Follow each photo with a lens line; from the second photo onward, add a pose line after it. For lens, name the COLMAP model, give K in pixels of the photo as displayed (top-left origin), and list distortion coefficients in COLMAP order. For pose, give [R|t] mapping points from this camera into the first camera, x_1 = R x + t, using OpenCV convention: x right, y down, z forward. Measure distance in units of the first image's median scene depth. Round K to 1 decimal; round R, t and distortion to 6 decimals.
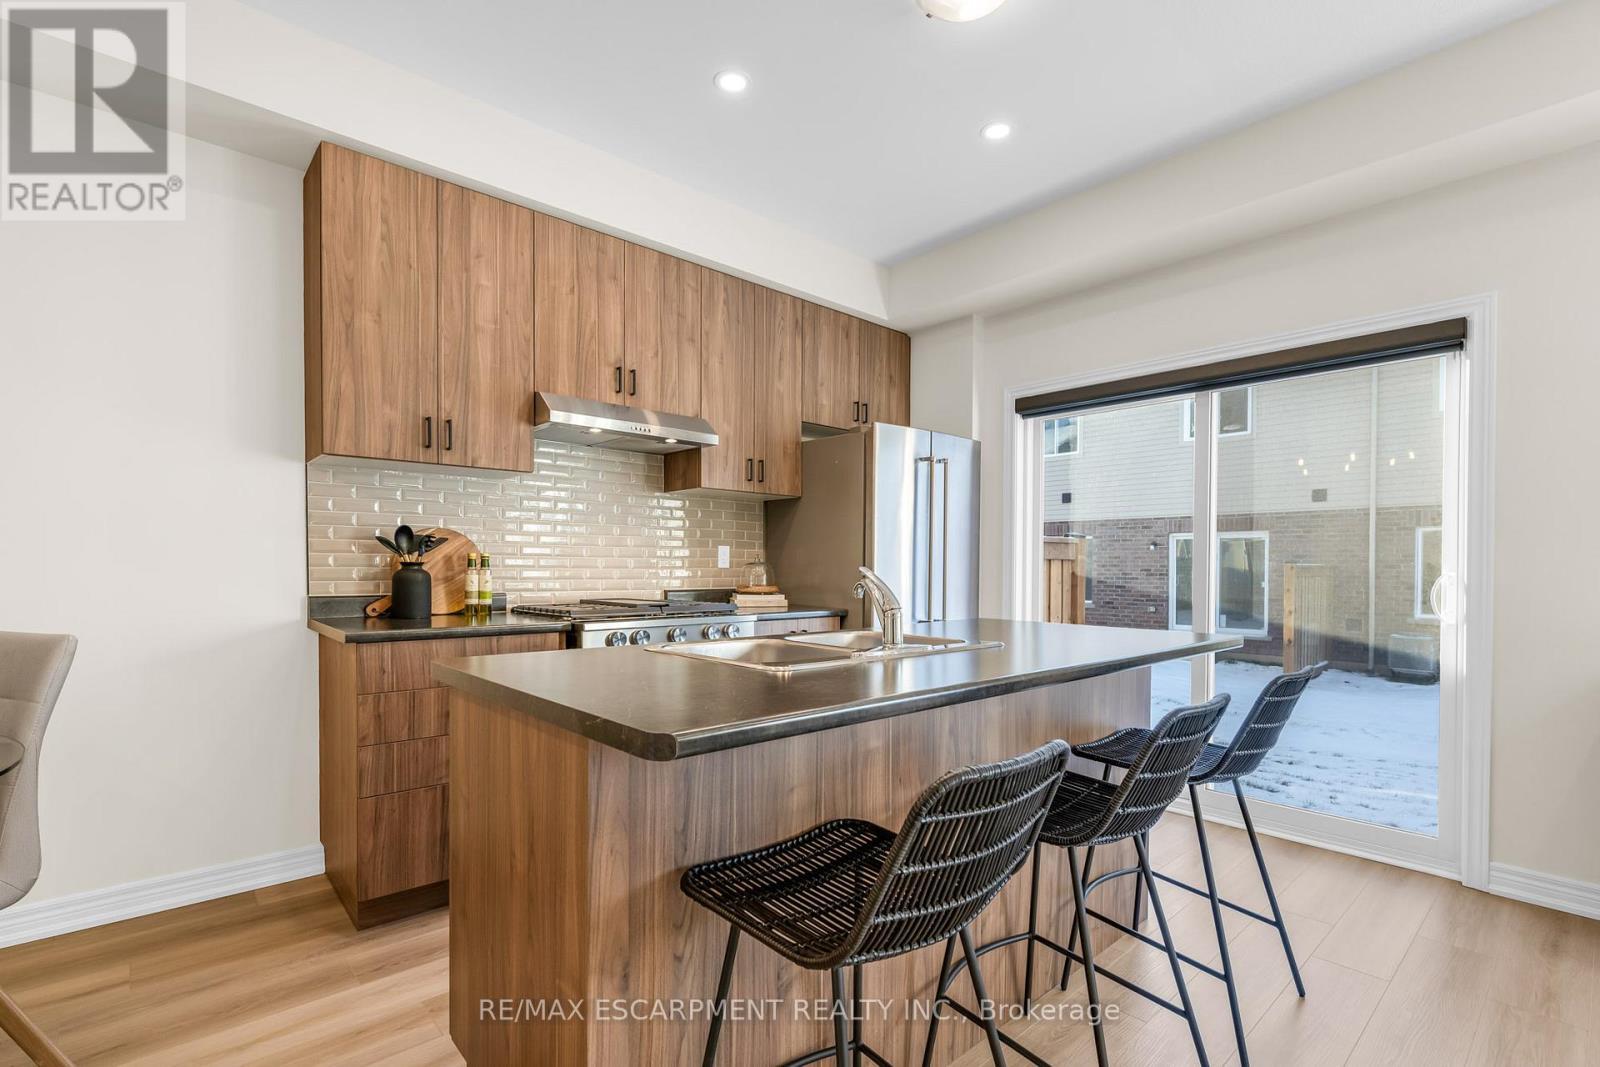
lens RADIAL K [[732.9, 0, 796.9], [0, 732.9, 576.4], [0, 0, 1]] dist [-0.000548, -0.000153]
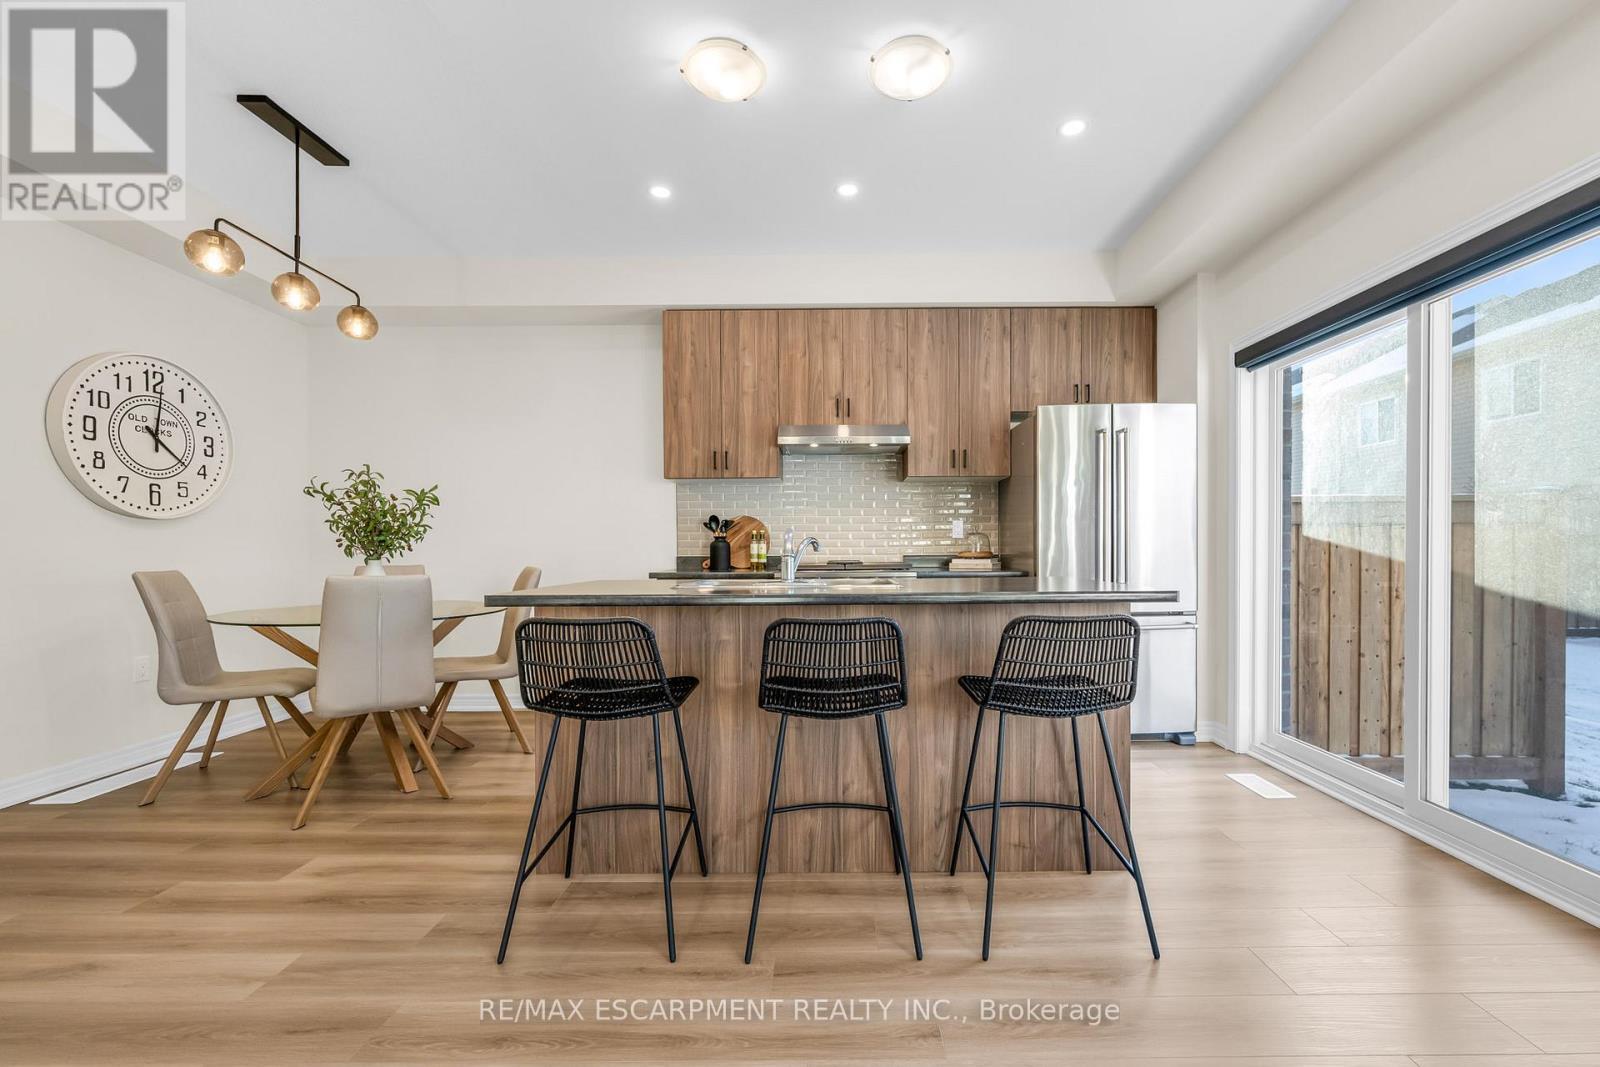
lens RADIAL K [[645.8, 0, 827.8], [0, 645.8, 552.6], [0, 0, 1]] dist [-0.001399, -0.000121]
pose [[0.744300, -0.004633, -0.667830, 0.599754], [0.001724, 0.999986, -0.005016, 0.023191], [0.667843, 0.002582, 0.744297, 0.045922]]
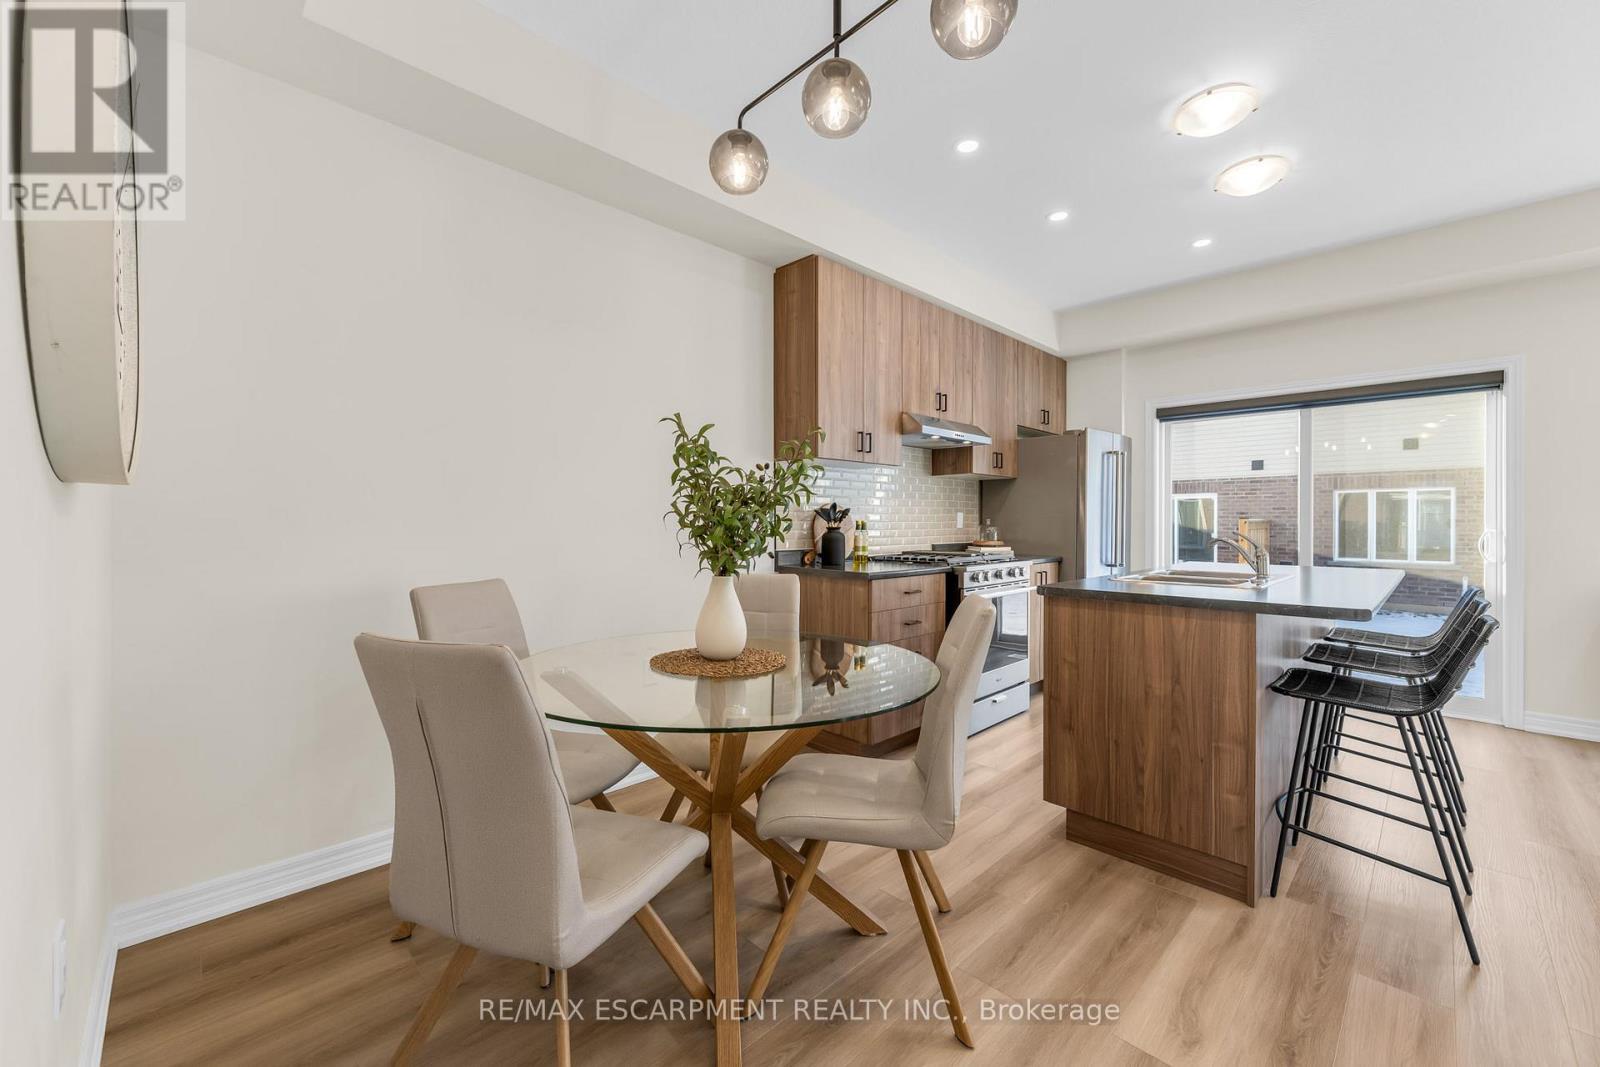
lens RADIAL K [[633.8, 0, 805.2], [0, 633.8, 526.9], [0, 0, 1]] dist [0.000133, -0.000141]
pose [[0.998641, -0.006445, 0.051721, -0.589556], [0.006752, 0.999961, -0.005759, -0.011642], [-0.051682, 0.006100, 0.998645, -0.257017]]
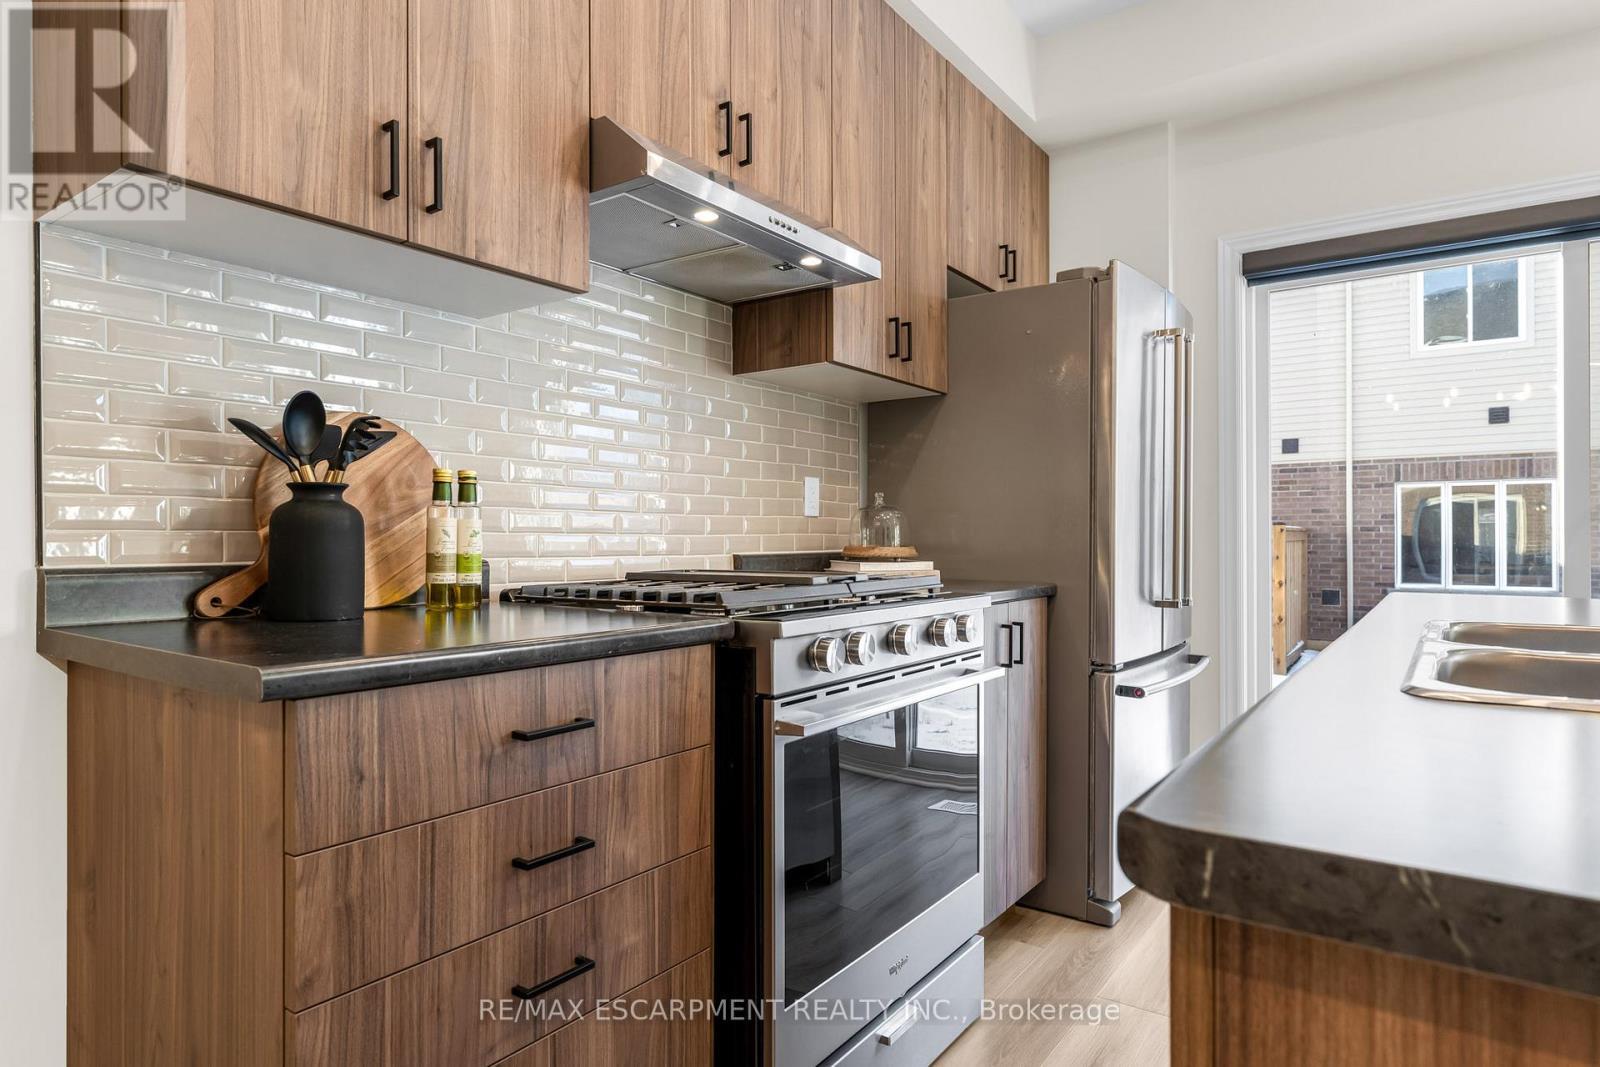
lens RADIAL K [[919.5, 0, 800.0], [0, 919.5, 533.5], [0, 0, 1]] dist [-0.000877, 0.000100]
pose [[0.976313, -0.006344, 0.216269, -0.337219], [0.010453, 0.999786, -0.017859, 0.018635], [-0.216109, 0.019696, 0.976171, 0.393630]]
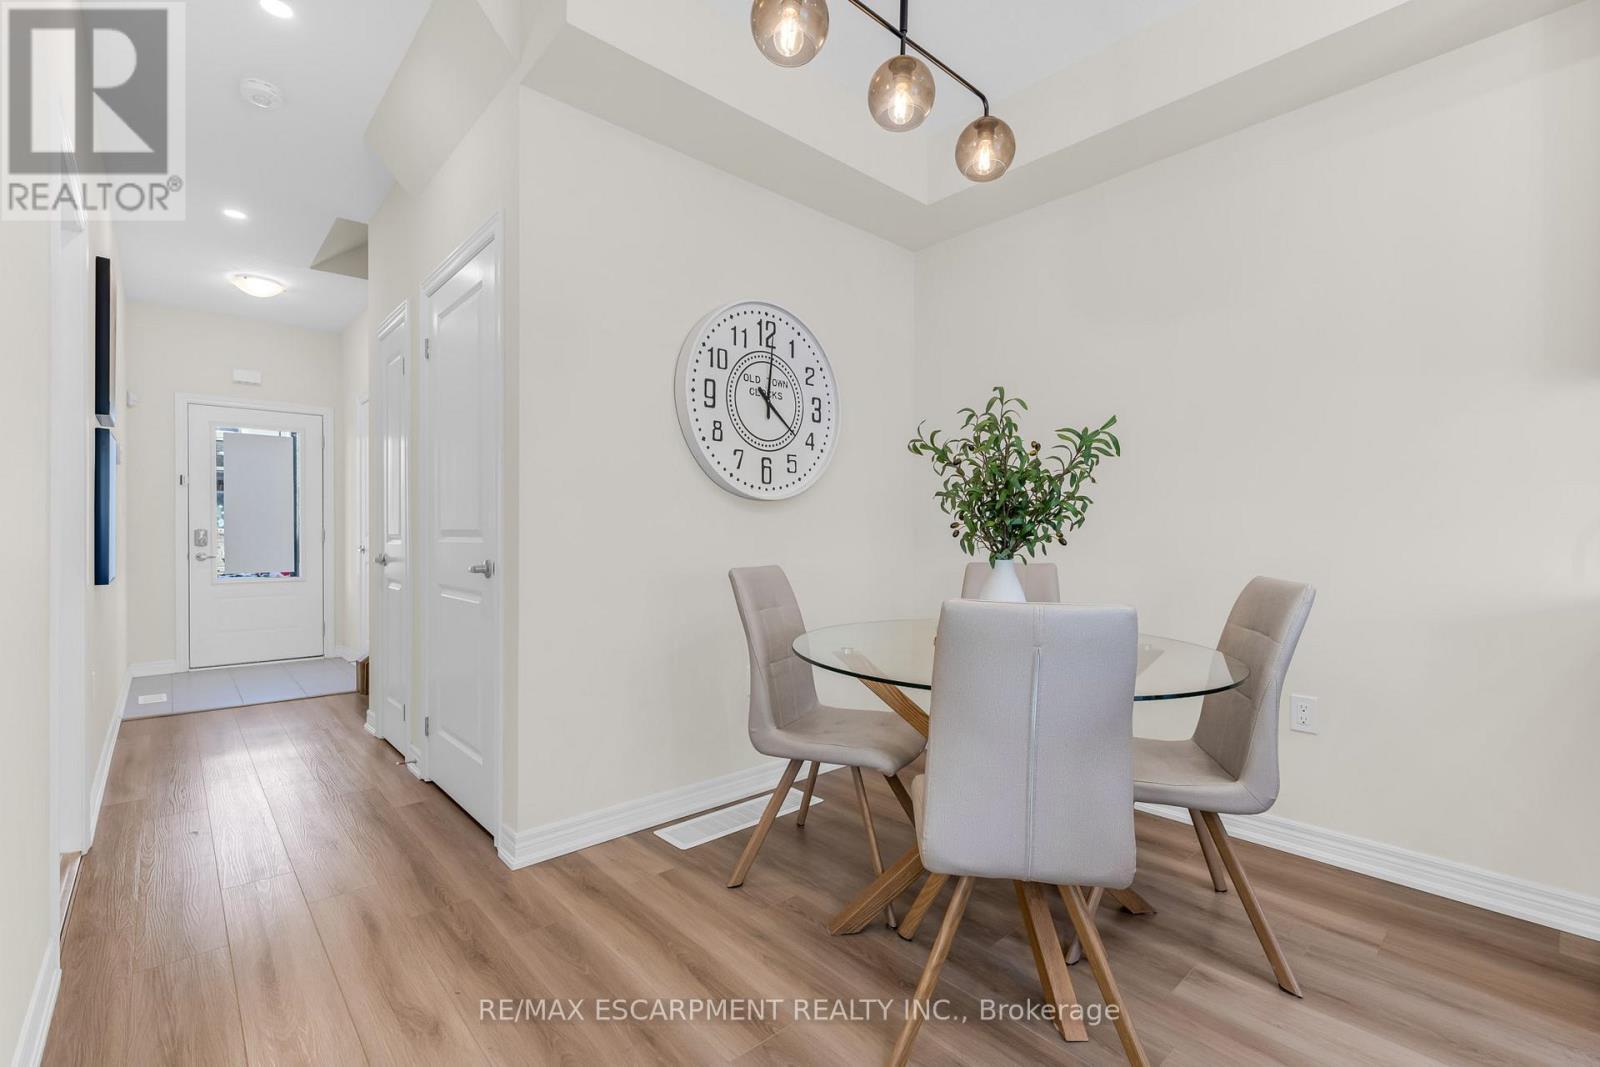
lens RADIAL K [[704.7, 0, 800.0], [0, 704.7, 533.5], [0, 0, 1]] dist [0.001439, 0.000160]
pose [[0.004702, -0.007350, -0.999962, 0.021111], [-0.013886, 0.999876, -0.007415, 0.012208], [0.999893, 0.013920, 0.004599, 0.138510]]
